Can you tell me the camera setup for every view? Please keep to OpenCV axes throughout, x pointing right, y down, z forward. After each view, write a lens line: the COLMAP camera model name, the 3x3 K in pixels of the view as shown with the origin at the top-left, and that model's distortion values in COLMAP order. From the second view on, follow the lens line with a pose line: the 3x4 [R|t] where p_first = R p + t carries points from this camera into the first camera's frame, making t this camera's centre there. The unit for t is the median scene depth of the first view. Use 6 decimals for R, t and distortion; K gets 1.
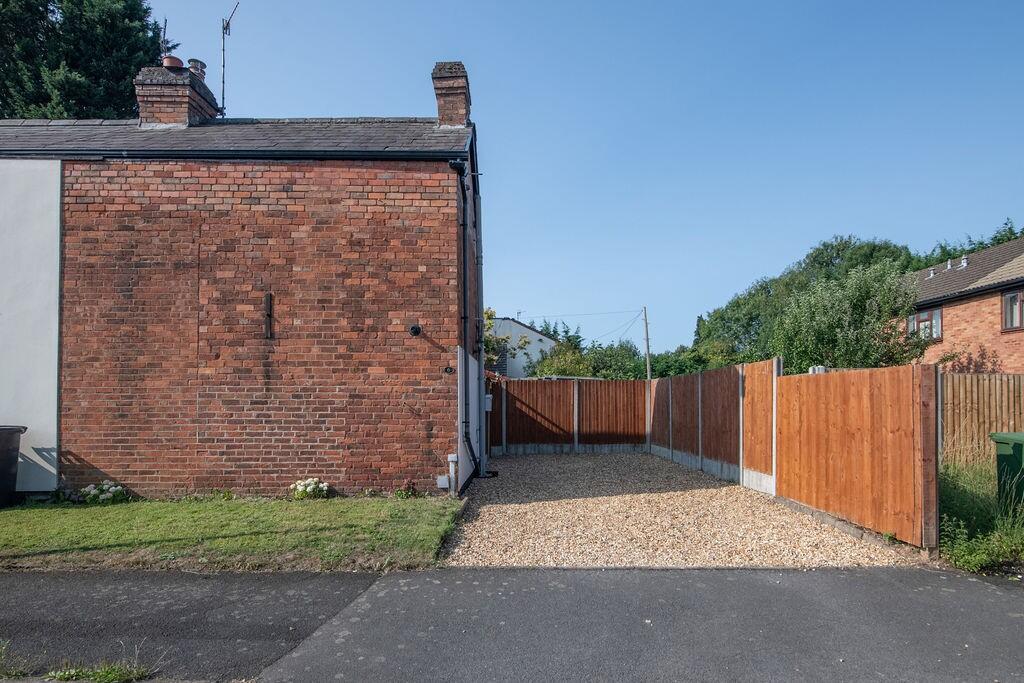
lens RADIAL K [[562.9, 0, 511.9], [0, 562.9, 371.4], [0, 0, 1]] dist [-0.016567, 0.000708]
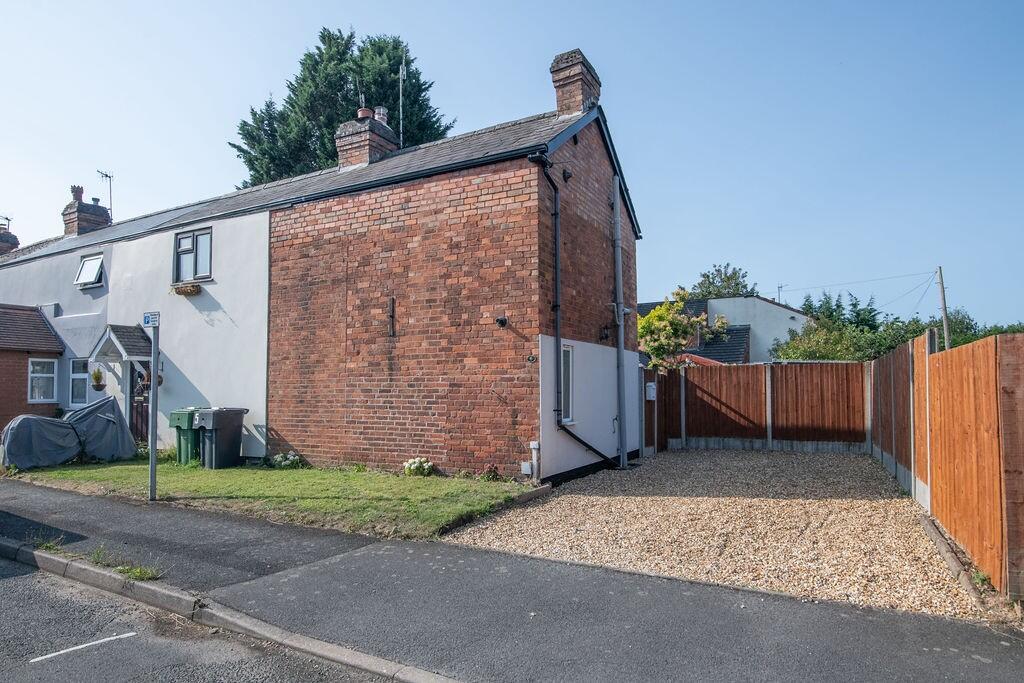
lens RADIAL K [[591.7, 0, 512.4], [0, 591.7, 345.1], [0, 0, 1]] dist [-0.012876, -0.000332]
pose [[0.872504, -0.039497, -0.487008, 0.385828], [0.027872, 0.999128, -0.031096, 0.005146], [0.487811, 0.013557, 0.872844, 0.043910]]
